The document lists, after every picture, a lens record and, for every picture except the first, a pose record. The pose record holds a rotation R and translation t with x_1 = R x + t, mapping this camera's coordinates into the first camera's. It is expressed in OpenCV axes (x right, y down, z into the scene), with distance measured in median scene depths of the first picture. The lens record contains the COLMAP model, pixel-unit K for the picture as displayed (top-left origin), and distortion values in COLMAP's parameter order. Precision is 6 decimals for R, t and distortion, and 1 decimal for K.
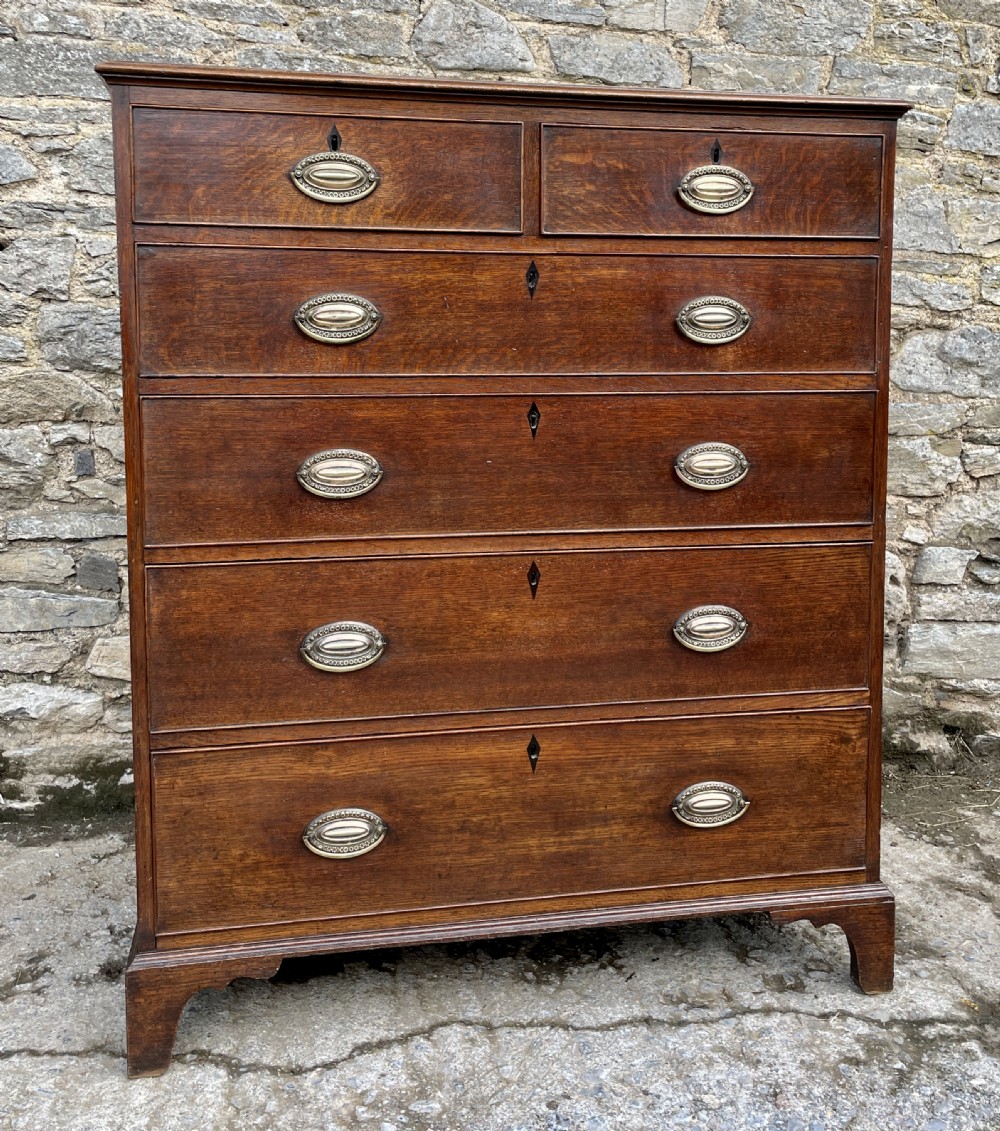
lens RADIAL K [[1237.8, 0, 522.3], [0, 1237.8, 472.8], [0, 0, 1]] dist [0.069622, -0.096315]
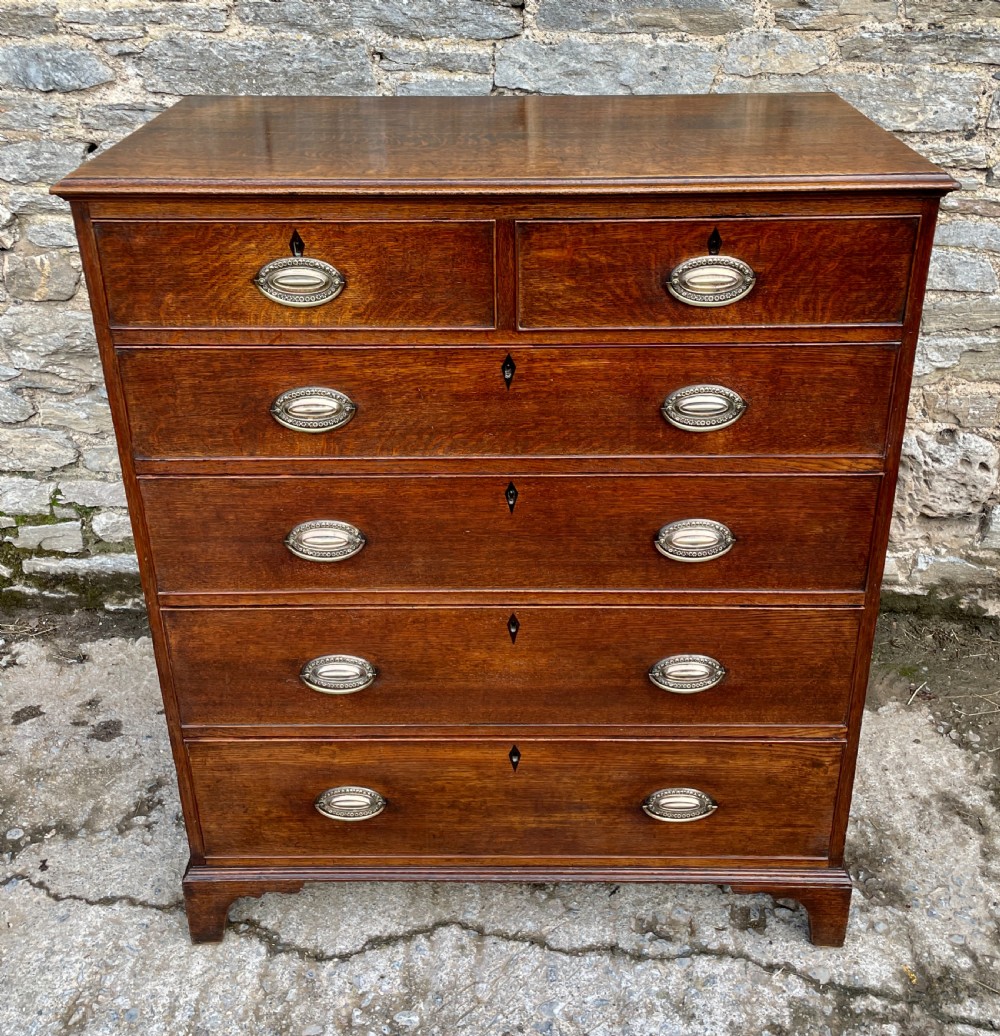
lens RADIAL K [[1154.6, 0, 517.6], [0, 1154.6, 423.3], [0, 0, 1]] dist [0.054598, -0.056071]
pose [[0.975802, 0.088571, -0.199914, 0.192966], [-0.011811, 0.934301, 0.356289, -0.425419], [0.218337, -0.345307, 0.912739, 0.154718]]
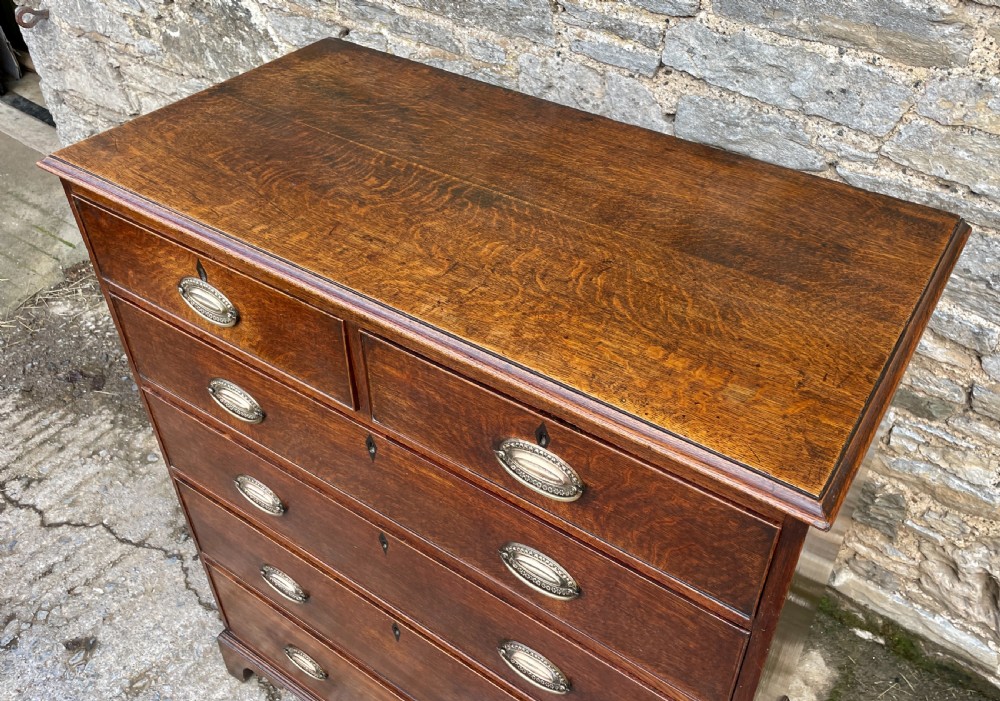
lens RADIAL K [[880.8, 0, 503.7], [0, 880.8, 337.7], [0, 0, 1]] dist [0.015384, 0.002728]
pose [[0.688729, 0.458017, -0.562026, 0.402978], [-0.067094, 0.812125, 0.579612, -0.599849], [0.721908, -0.361487, 0.590065, 0.681805]]
